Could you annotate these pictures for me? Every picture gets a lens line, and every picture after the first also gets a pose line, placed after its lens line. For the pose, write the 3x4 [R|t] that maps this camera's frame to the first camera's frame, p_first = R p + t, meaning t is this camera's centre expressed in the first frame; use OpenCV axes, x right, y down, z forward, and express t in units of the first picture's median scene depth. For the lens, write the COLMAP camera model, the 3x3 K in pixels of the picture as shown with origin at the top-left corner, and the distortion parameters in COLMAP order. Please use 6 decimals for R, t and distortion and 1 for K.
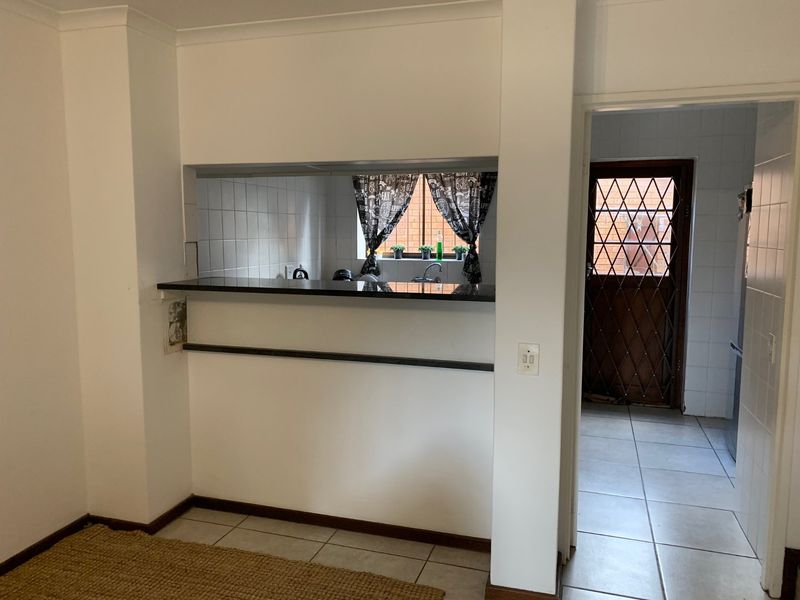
lens RADIAL K [[596.4, 0, 396.6], [0, 596.4, 299.3], [0, 0, 1]] dist [0.030317, -0.036423]
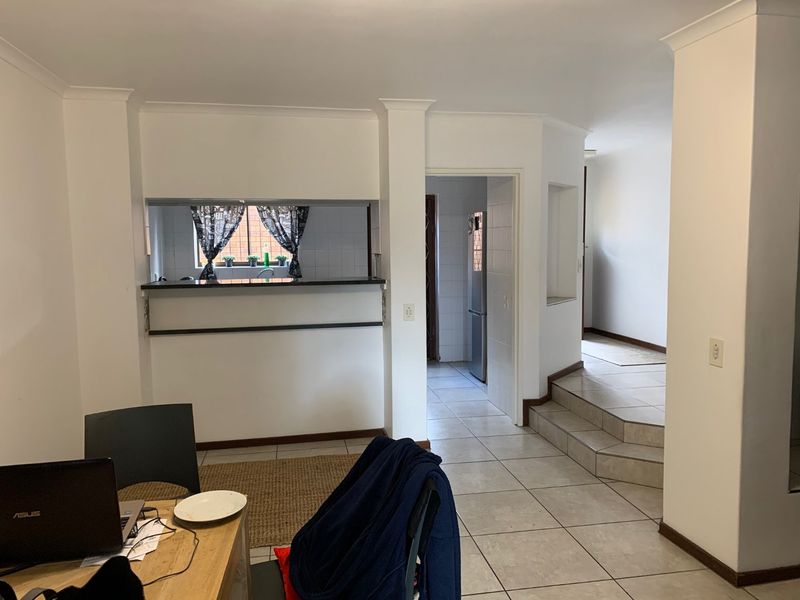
lens RADIAL K [[596.4, 0, 402.8], [0, 596.4, 299.9], [0, 0, 1]] dist [0.030317, -0.036423]
pose [[0.877809, -0.056596, 0.475656, -0.286902], [0.065143, 0.997875, -0.001489, 0.026146], [-0.474561, 0.032293, 0.879630, -0.261295]]
